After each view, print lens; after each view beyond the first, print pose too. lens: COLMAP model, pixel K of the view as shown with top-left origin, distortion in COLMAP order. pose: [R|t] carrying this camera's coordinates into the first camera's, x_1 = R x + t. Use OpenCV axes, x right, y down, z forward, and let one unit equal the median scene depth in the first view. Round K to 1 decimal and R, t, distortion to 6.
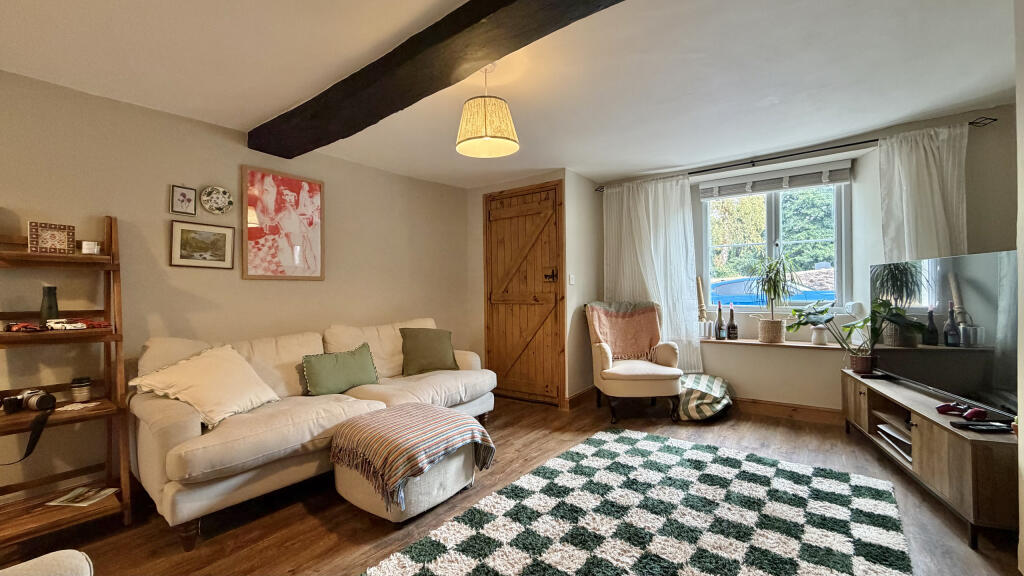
lens RADIAL K [[408.2, 0, 510.0], [0, 408.2, 289.5], [0, 0, 1]] dist [0.000721, 0.000025]
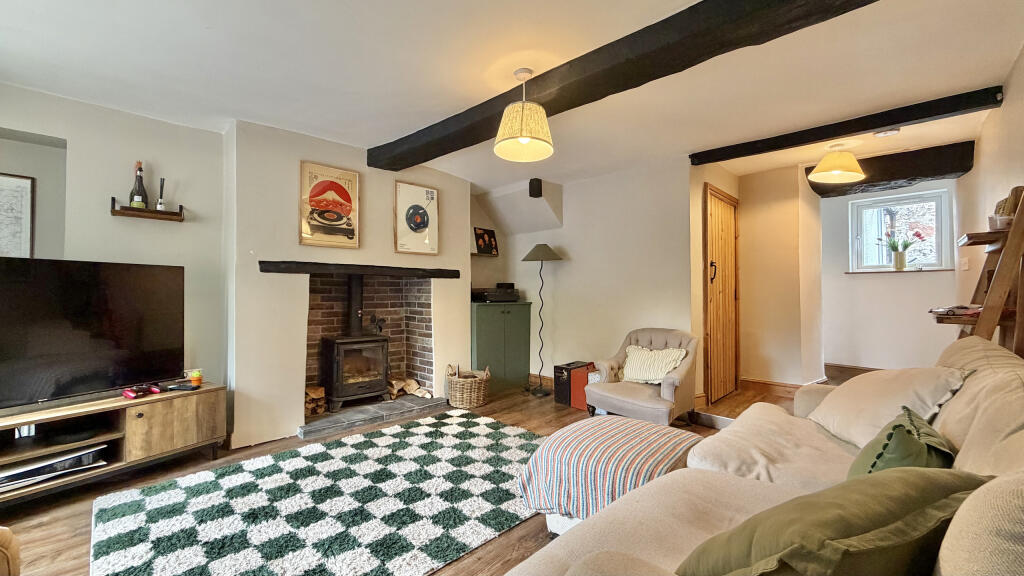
lens RADIAL K [[408.2, 0, 510.0], [0, 408.2, 289.5], [0, 0, 1]] dist [0.000721, 0.000025]
pose [[-0.993668, 0.018849, 0.110763, -0.089387], [0.017166, 0.999723, -0.016124, 0.021072], [-0.111036, -0.014121, -0.993716, 1.378965]]
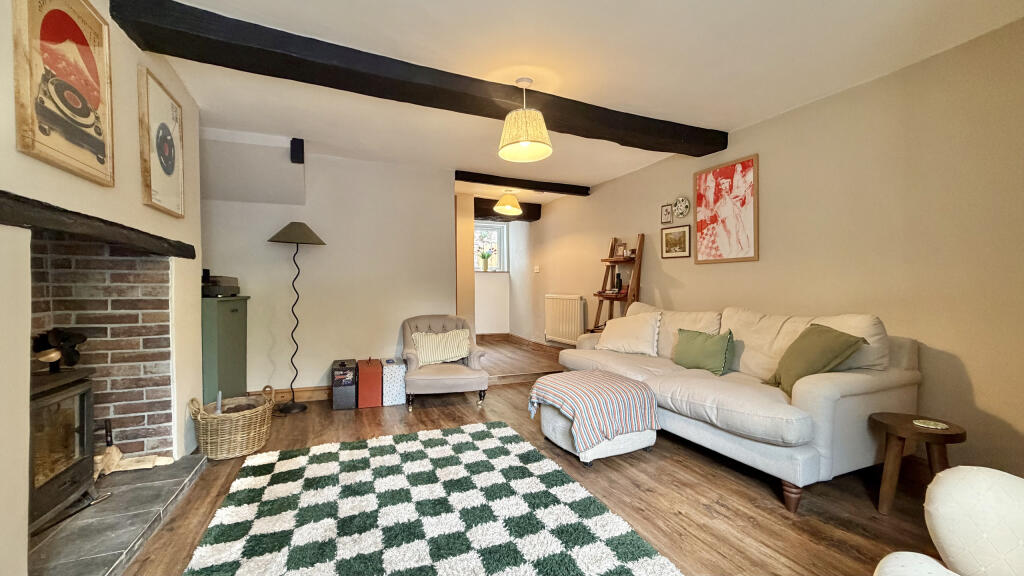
lens RADIAL K [[408.2, 0, 510.0], [0, 408.2, 289.5], [0, 0, 1]] dist [0.000721, 0.000025]
pose [[-0.479466, 0.025398, -0.877193, 0.675145], [0.017572, 0.999659, 0.019340, 0.017053], [0.877385, -0.006141, -0.479748, 1.019987]]
